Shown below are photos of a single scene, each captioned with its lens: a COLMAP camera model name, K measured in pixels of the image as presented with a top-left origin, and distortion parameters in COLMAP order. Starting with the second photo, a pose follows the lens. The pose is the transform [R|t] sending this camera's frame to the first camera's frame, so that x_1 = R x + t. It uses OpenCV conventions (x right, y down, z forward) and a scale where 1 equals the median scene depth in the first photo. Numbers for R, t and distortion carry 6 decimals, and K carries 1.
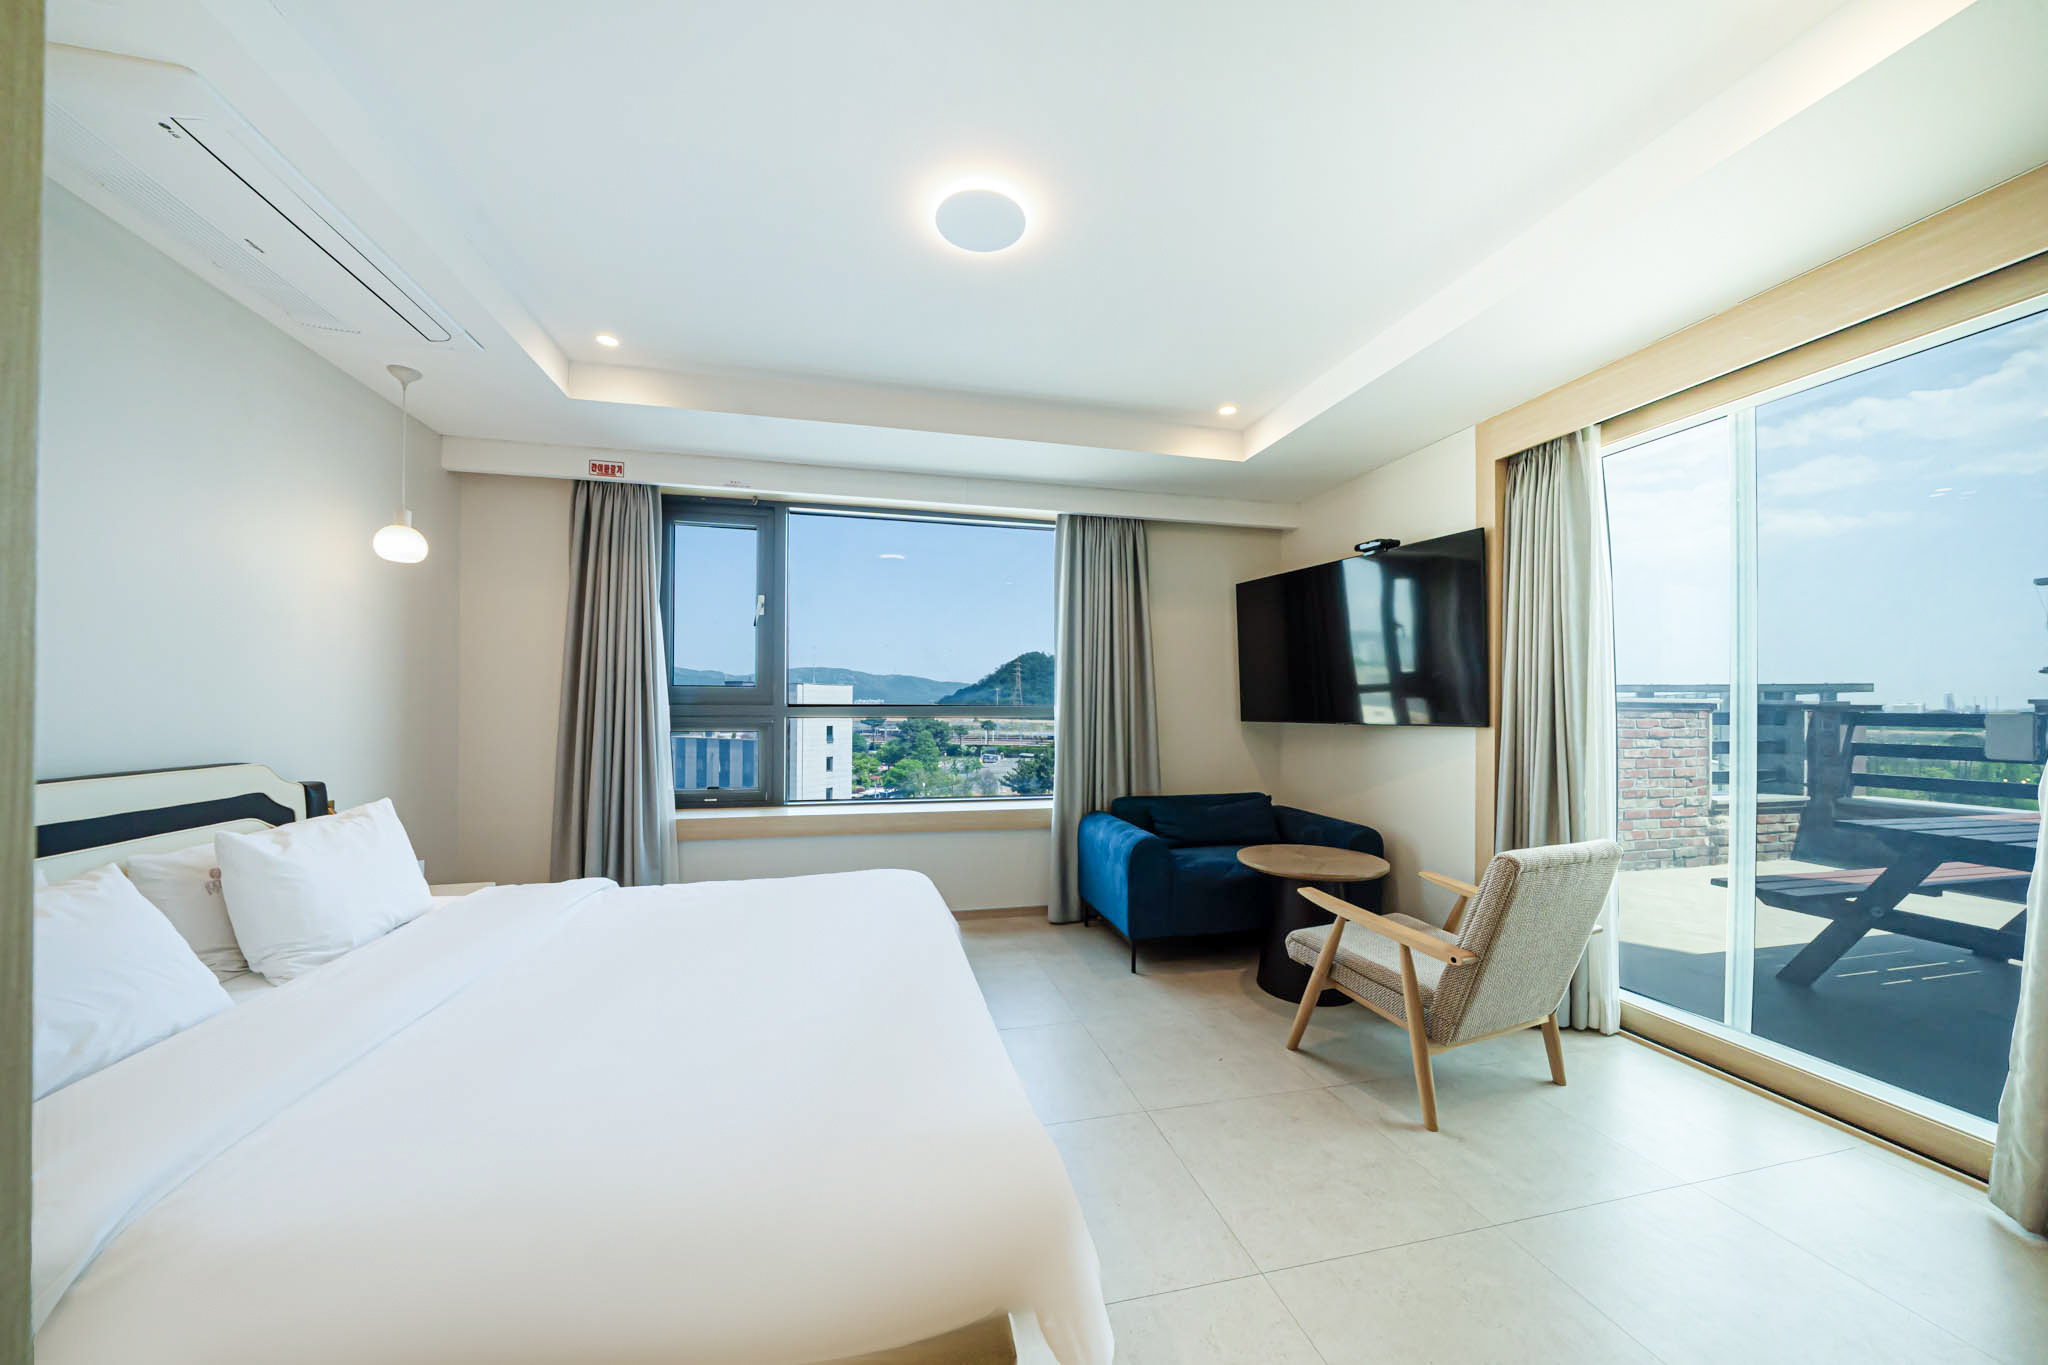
lens RADIAL K [[708.3, 0, 1011.1], [0, 708.3, 702.9], [0, 0, 1]] dist [-0.000304, -0.000030]
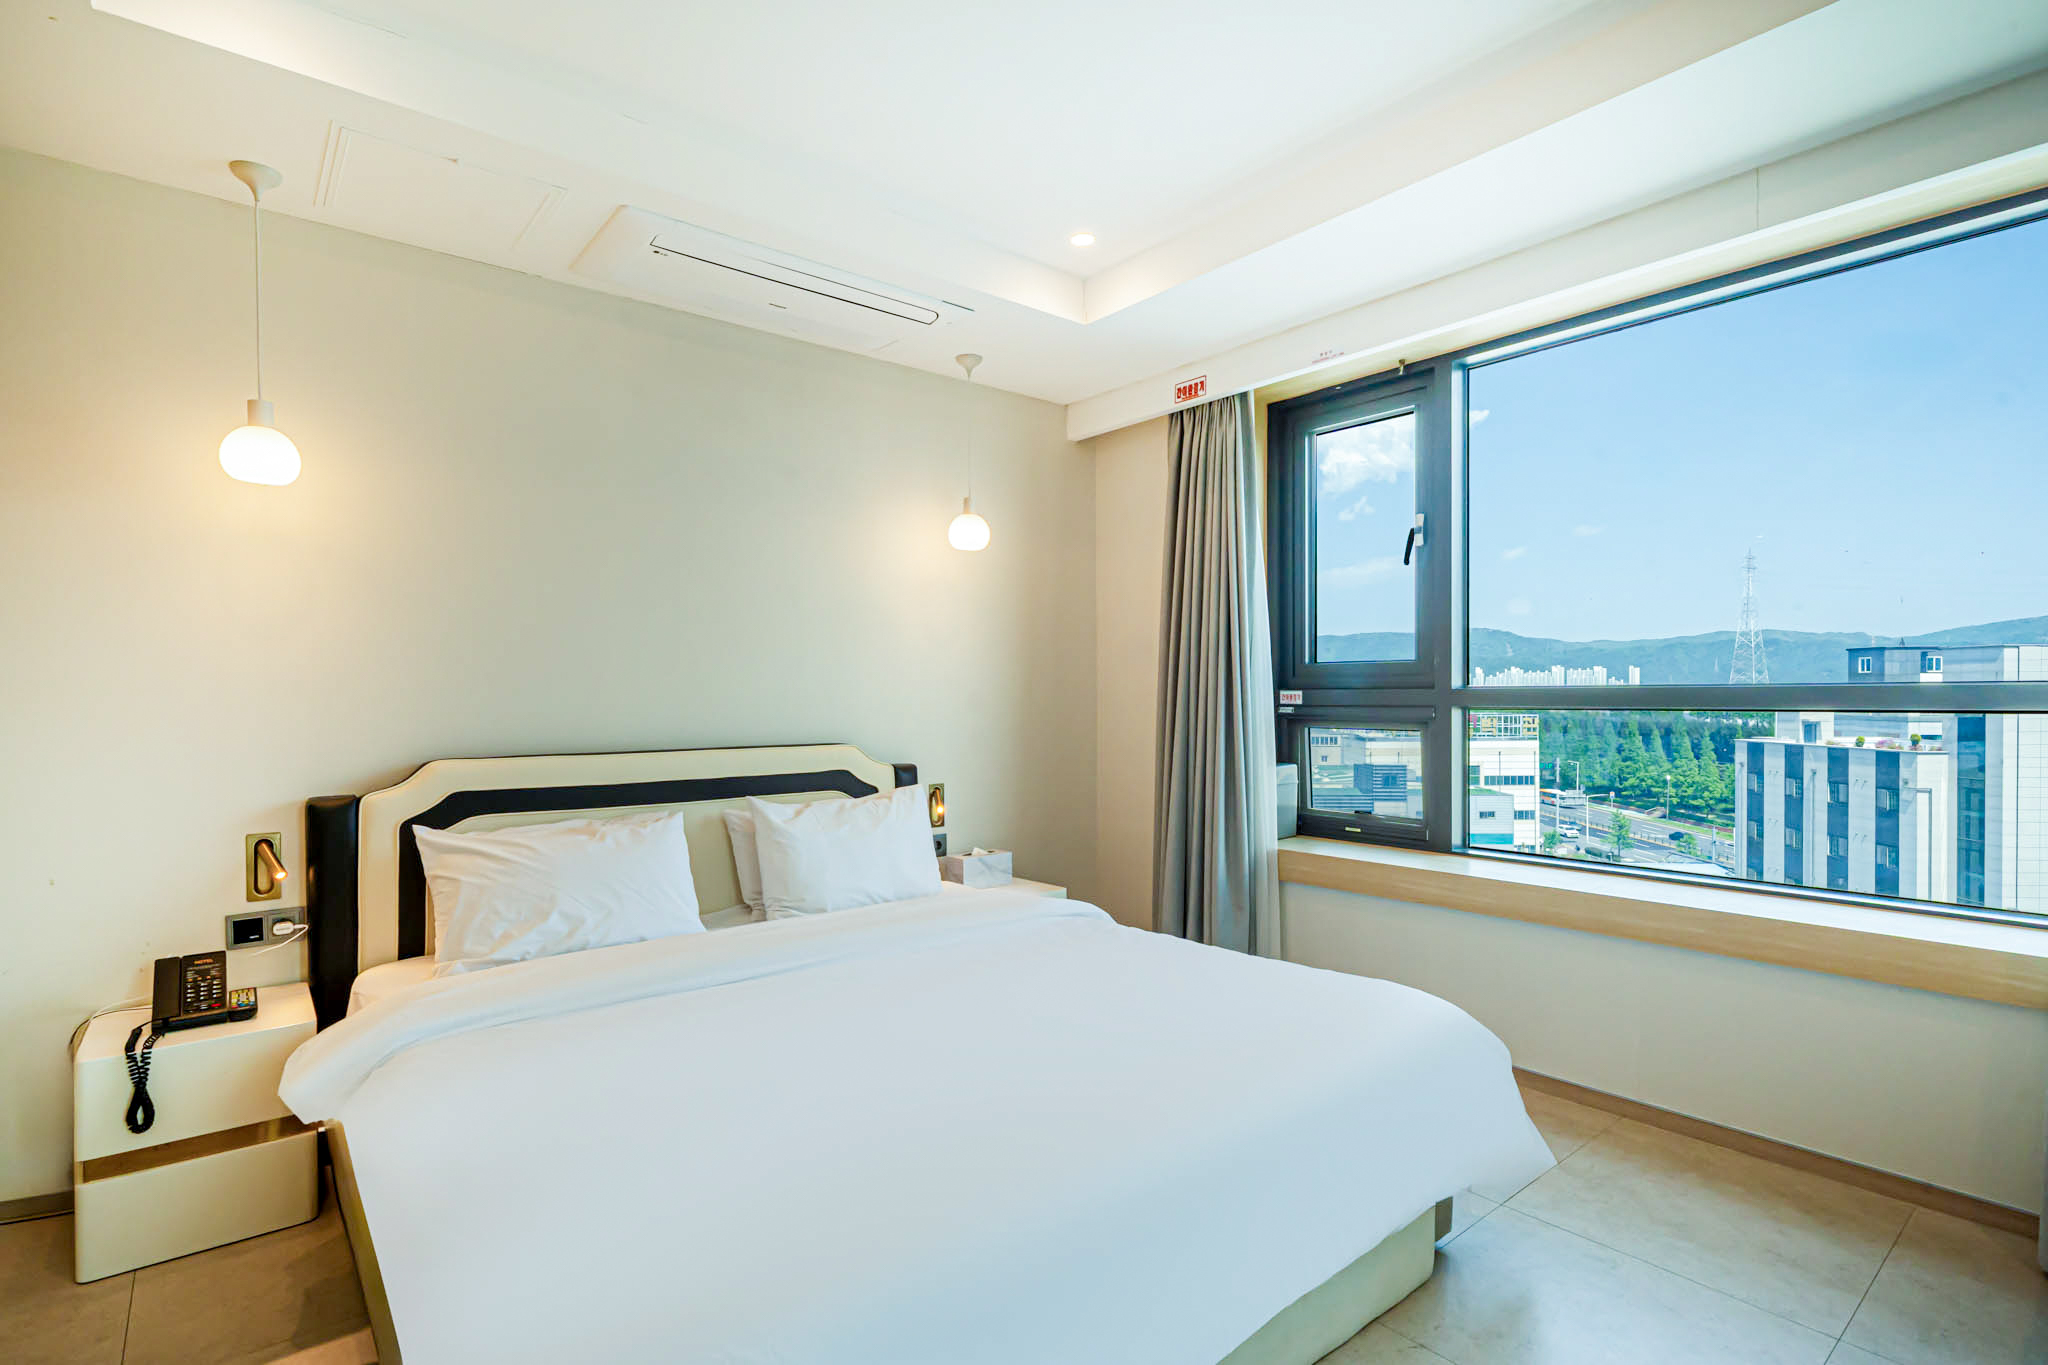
lens RADIAL K [[983.5, 0, 1023.4], [0, 983.5, 701.1], [0, 0, 1]] dist [0.000360, -0.000003]
pose [[0.442134, 0.002705, -0.896945, 0.277691], [0.009401, 0.999927, 0.007650, 0.003406], [0.896900, -0.011814, 0.442076, 0.297276]]
